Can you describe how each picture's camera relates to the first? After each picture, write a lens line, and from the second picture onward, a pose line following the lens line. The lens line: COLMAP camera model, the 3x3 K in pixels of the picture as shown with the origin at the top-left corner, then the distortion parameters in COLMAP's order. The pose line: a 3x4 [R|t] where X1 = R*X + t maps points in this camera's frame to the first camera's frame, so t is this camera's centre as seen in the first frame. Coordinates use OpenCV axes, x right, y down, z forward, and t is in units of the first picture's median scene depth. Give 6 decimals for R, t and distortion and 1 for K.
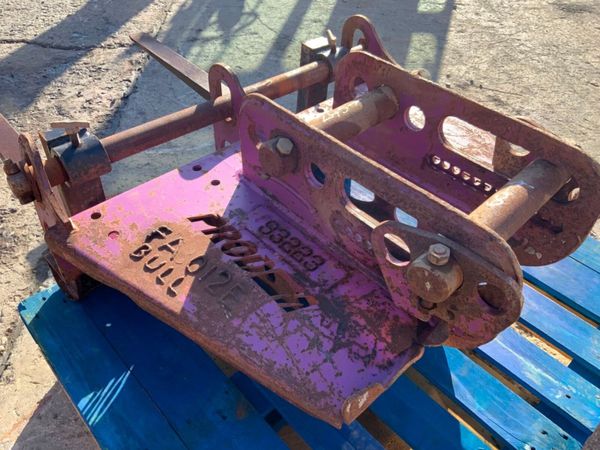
lens RADIAL K [[496.6, 0, 300.4], [0, 496.6, 227.8], [0, 0, 1]] dist [0.068734, -0.128632]
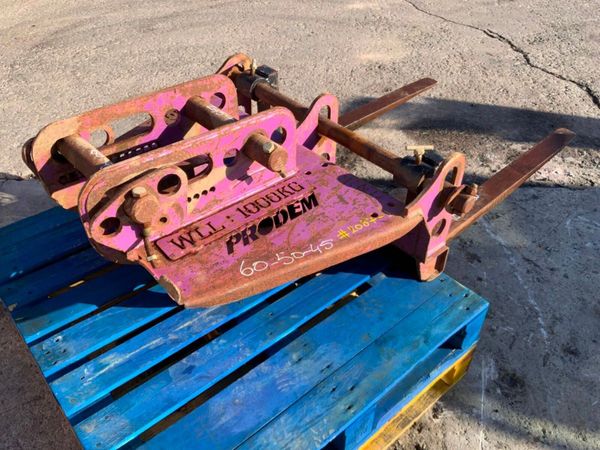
lens RADIAL K [[493.6, 0, 299.5], [0, 493.6, 227.5], [0, 0, 1]] dist [0.101583, -0.200434]
pose [[-0.029597, 0.605721, -0.795127, 1.266706], [-0.692746, 0.561020, 0.453166, -0.771265], [0.720574, 0.564233, 0.403006, 0.701806]]
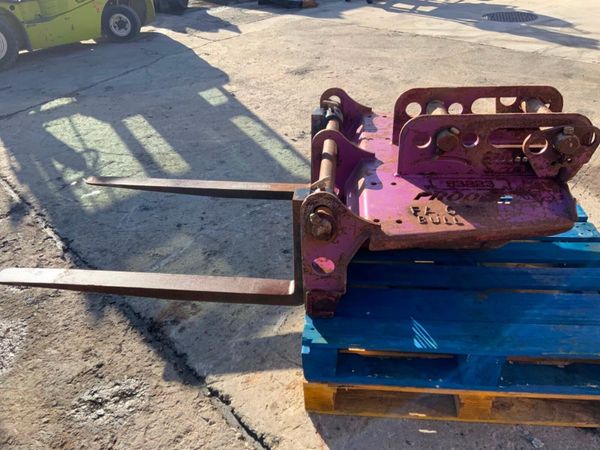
lens RADIAL K [[493.6, 0, 299.5], [0, 493.6, 227.5], [0, 0, 1]] dist [0.101583, -0.200434]
pose [[0.745461, -0.414105, 0.522308, -1.284168], [0.504790, 0.862463, -0.036664, -0.064482], [-0.435288, 0.290987, 0.851969, -0.181335]]
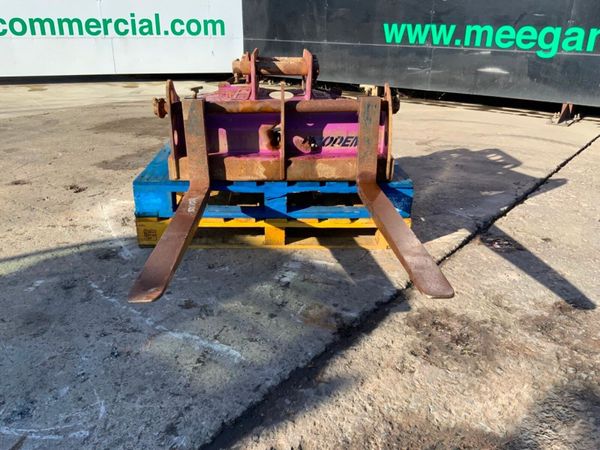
lens RADIAL K [[500.2, 0, 301.5], [0, 500.2, 216.3], [0, 0, 1]] dist [0.095684, -0.180982]
pose [[-0.762042, -0.269394, 0.588828, -1.642768], [0.416287, 0.492706, 0.764163, -1.685775], [-0.495980, 0.827447, -0.263318, 2.120246]]
